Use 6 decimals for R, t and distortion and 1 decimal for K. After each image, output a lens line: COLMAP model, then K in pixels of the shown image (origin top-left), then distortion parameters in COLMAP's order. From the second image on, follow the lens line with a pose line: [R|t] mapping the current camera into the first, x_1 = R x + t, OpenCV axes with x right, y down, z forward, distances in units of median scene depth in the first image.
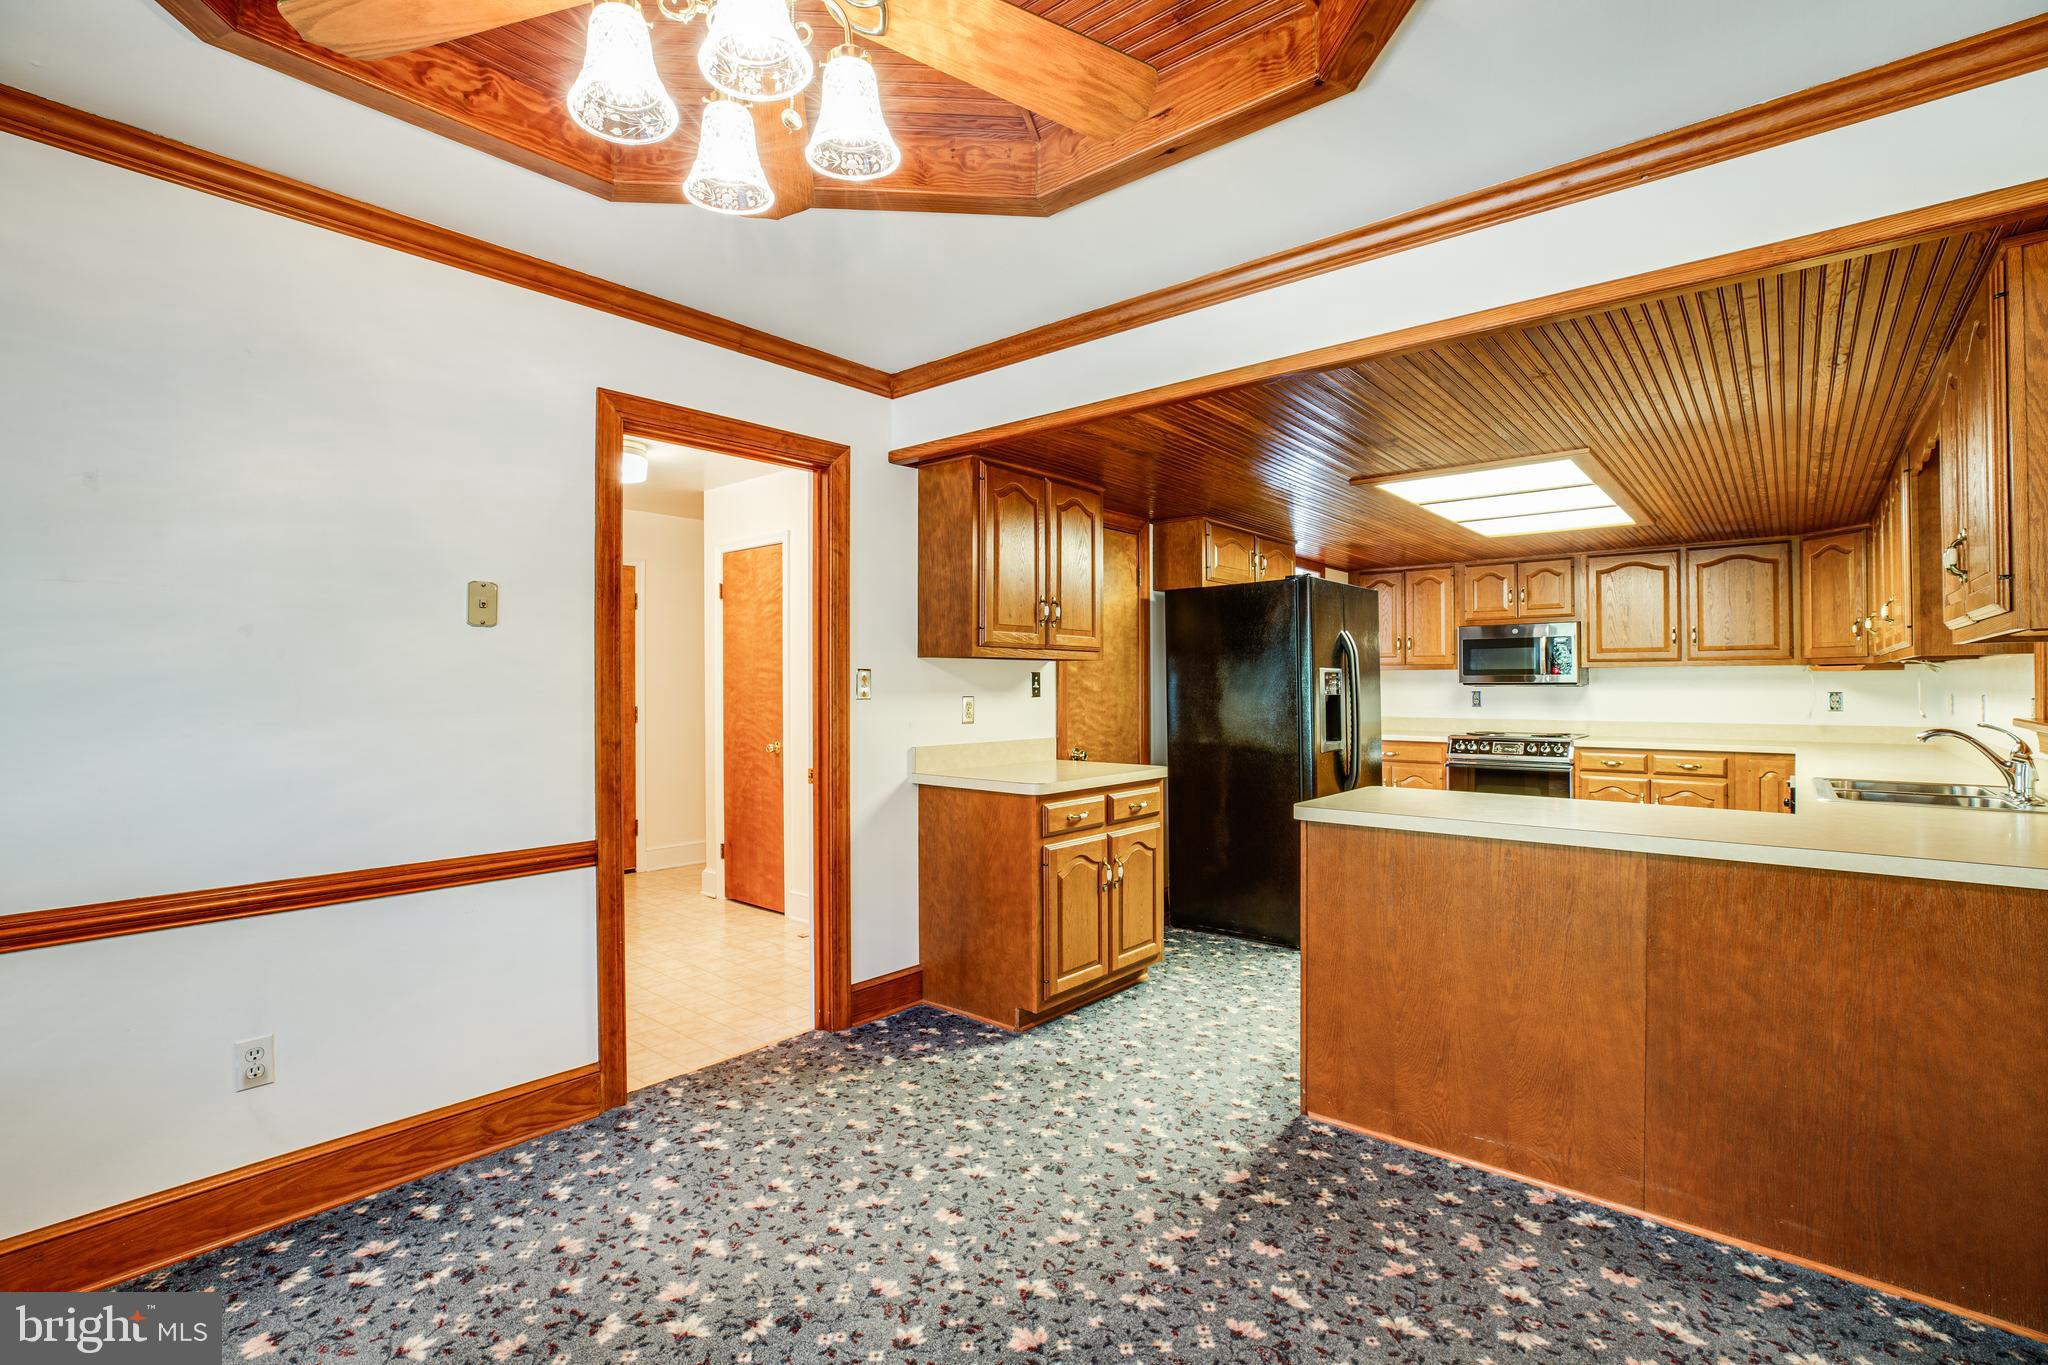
lens RADIAL K [[922.2, 0, 1015.6], [0, 922.2, 682.3], [0, 0, 1]] dist [-0.045807, 0.013867]
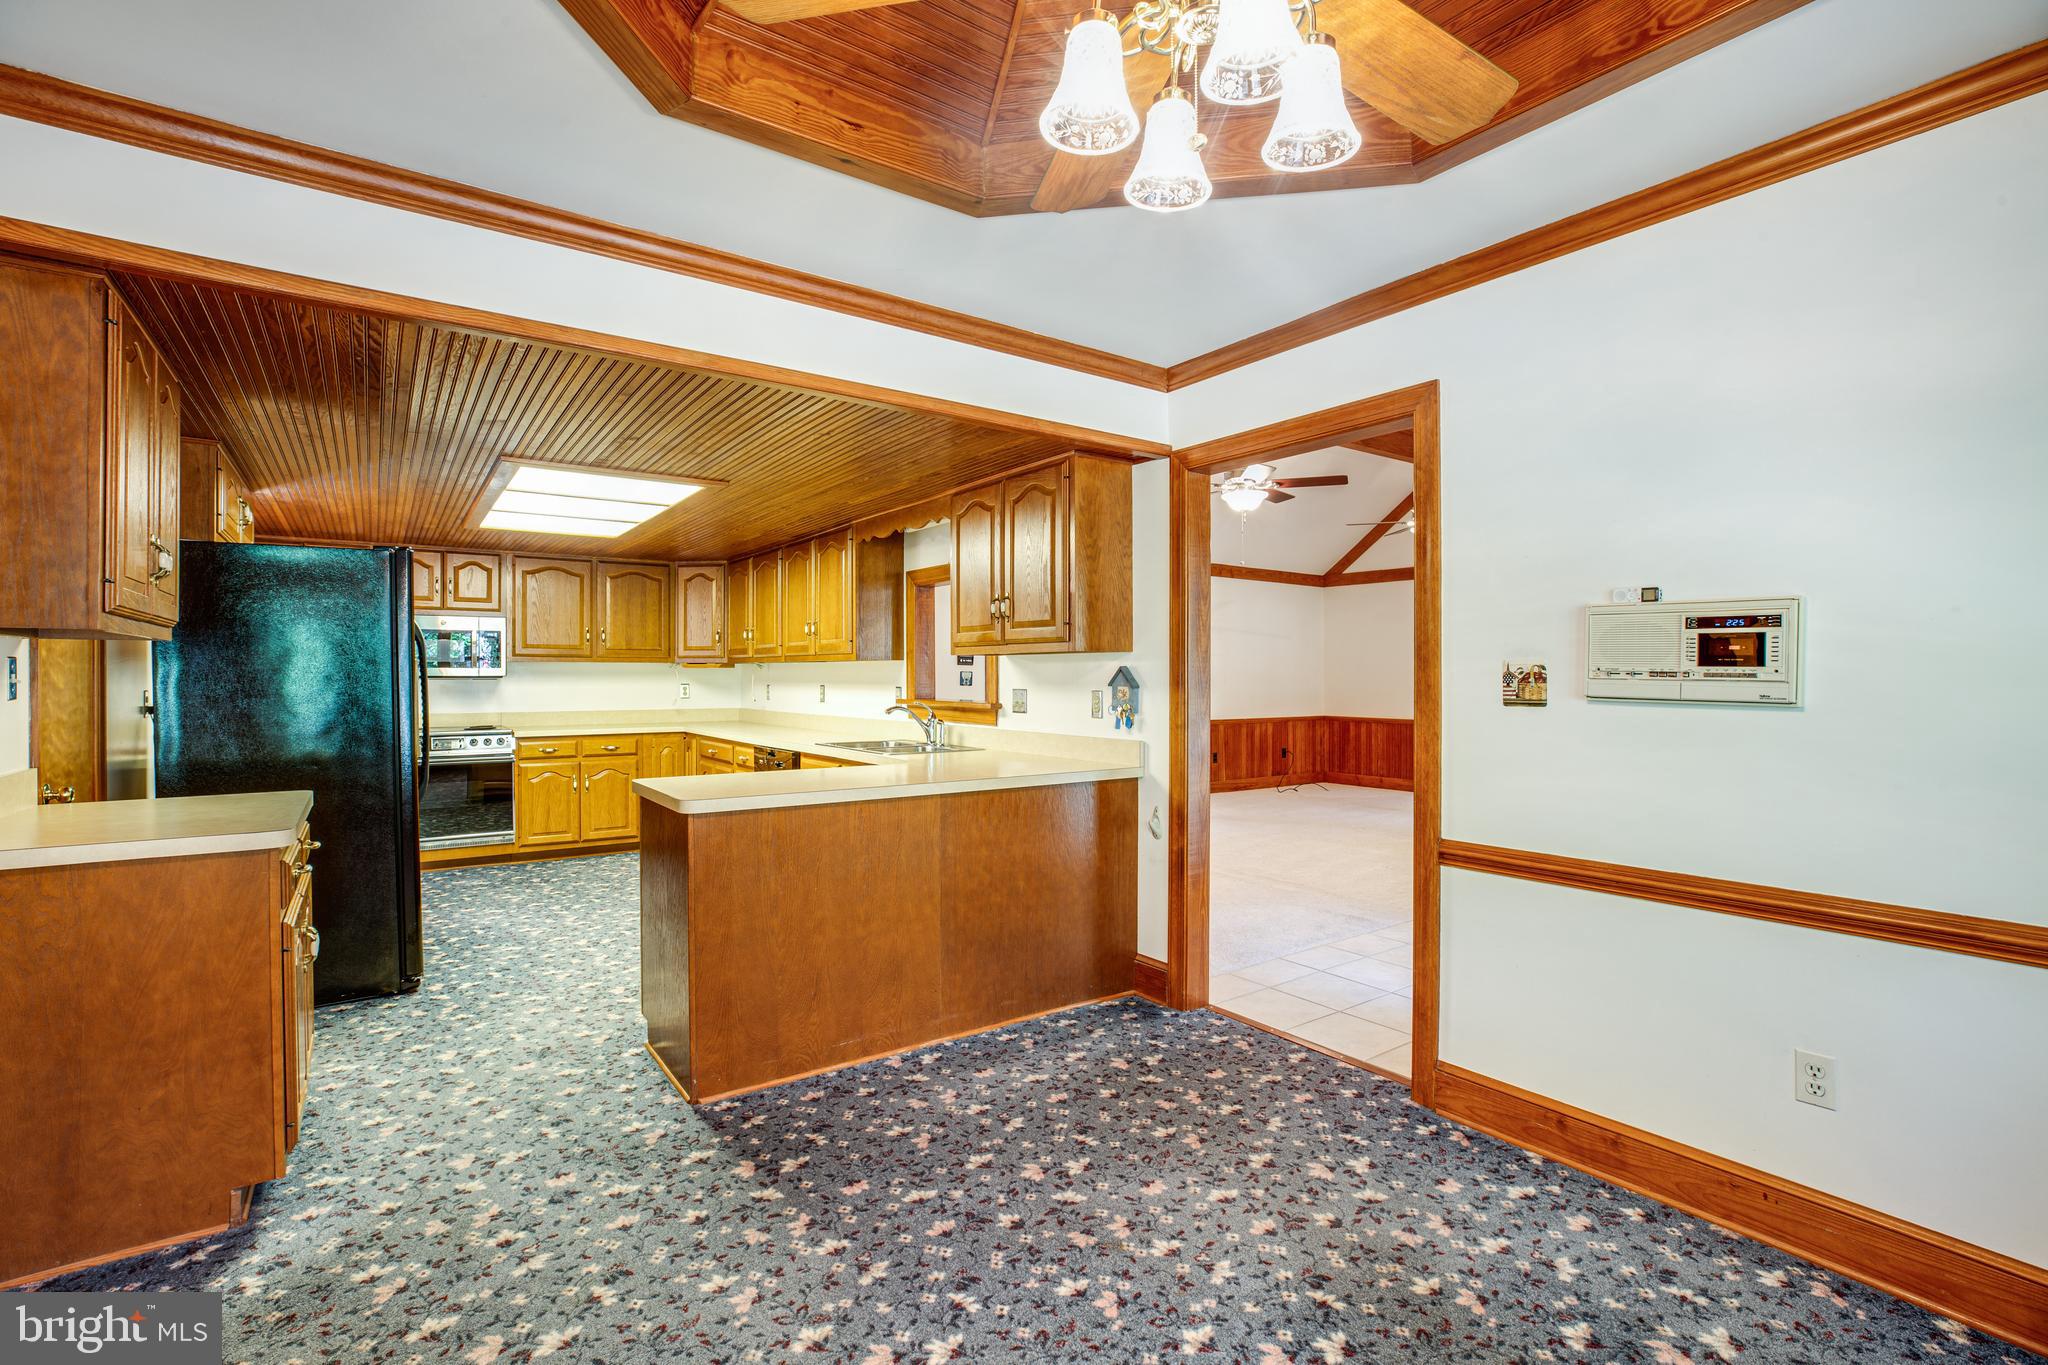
lens RADIAL K [[922.2, 0, 1015.6], [0, 922.2, 682.3], [0, 0, 1]] dist [-0.045807, 0.013867]
pose [[0.246811, -0.003458, 0.969057, -0.640941], [-0.004682, 0.999978, 0.004761, -0.000449], [-0.969052, -0.005712, 0.246789, 0.457598]]
